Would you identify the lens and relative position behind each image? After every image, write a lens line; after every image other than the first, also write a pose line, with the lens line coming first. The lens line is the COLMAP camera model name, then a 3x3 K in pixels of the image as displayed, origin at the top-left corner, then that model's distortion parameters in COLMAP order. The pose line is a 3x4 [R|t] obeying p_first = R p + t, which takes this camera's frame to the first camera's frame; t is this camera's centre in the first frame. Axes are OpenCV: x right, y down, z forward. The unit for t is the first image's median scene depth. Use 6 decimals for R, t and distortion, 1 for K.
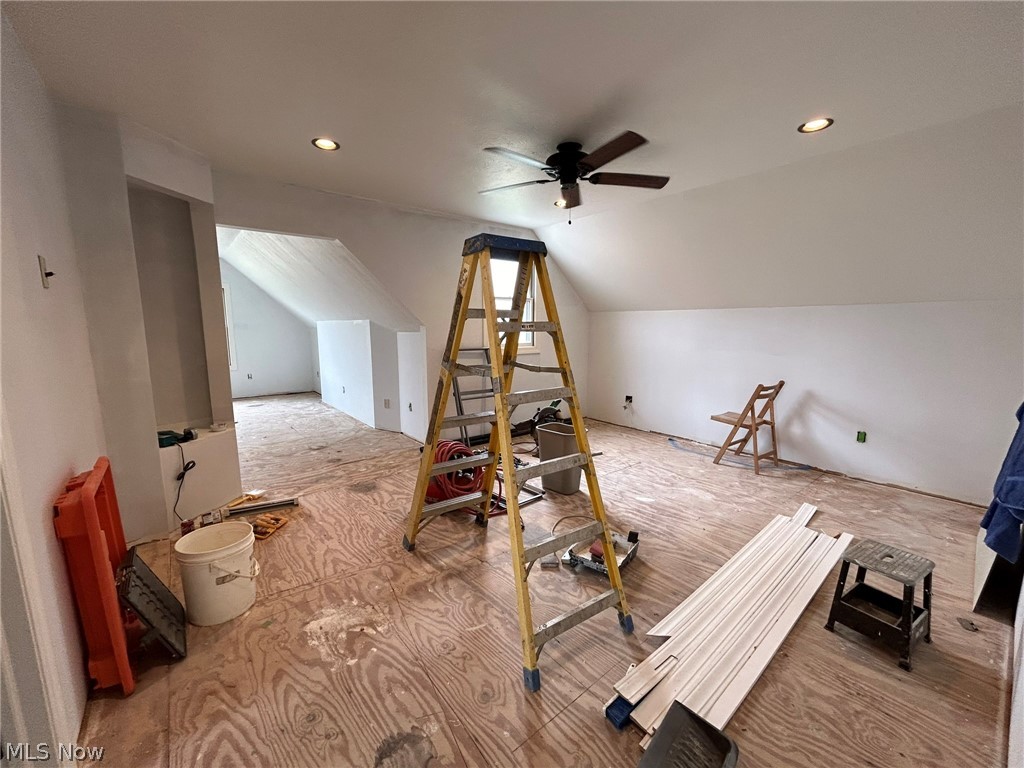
lens RADIAL K [[414.7, 0, 507.7], [0, 414.7, 387.9], [0, 0, 1]] dist [-0.000948, 0.000282]
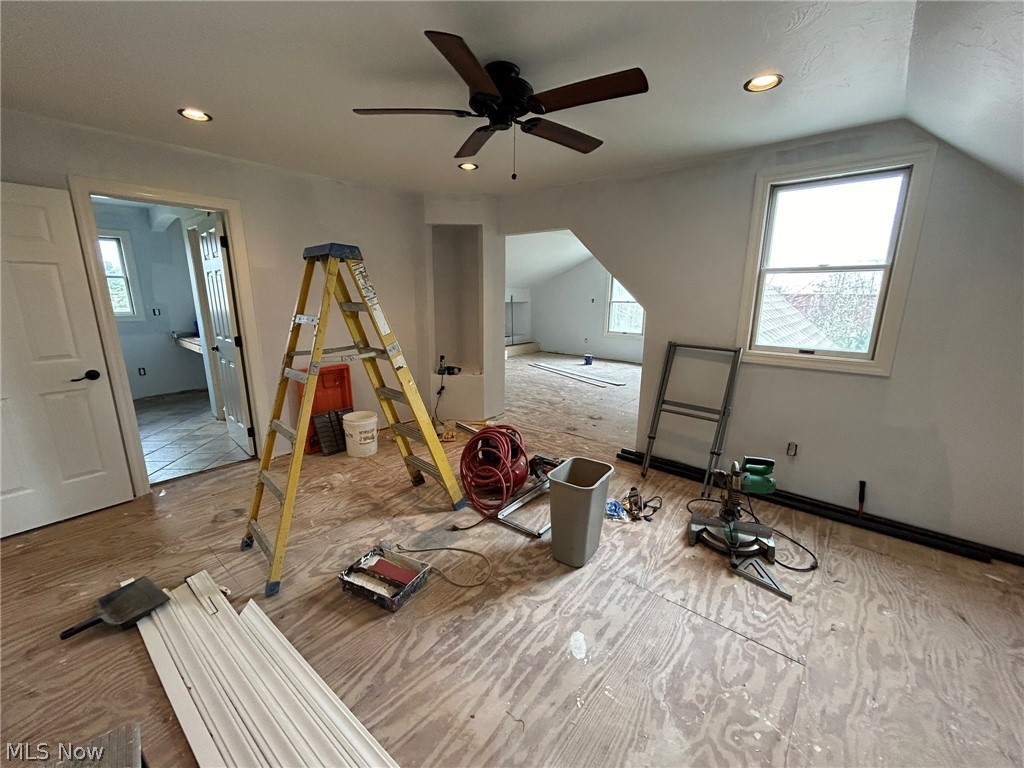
lens RADIAL K [[414.7, 0, 507.7], [0, 414.7, 387.9], [0, 0, 1]] dist [-0.000948, 0.000282]
pose [[0.175868, 0.222658, -0.958902, 0.927278], [-0.154858, 0.968214, 0.196419, -0.192680], [0.972157, 0.113950, 0.204758, 0.907797]]
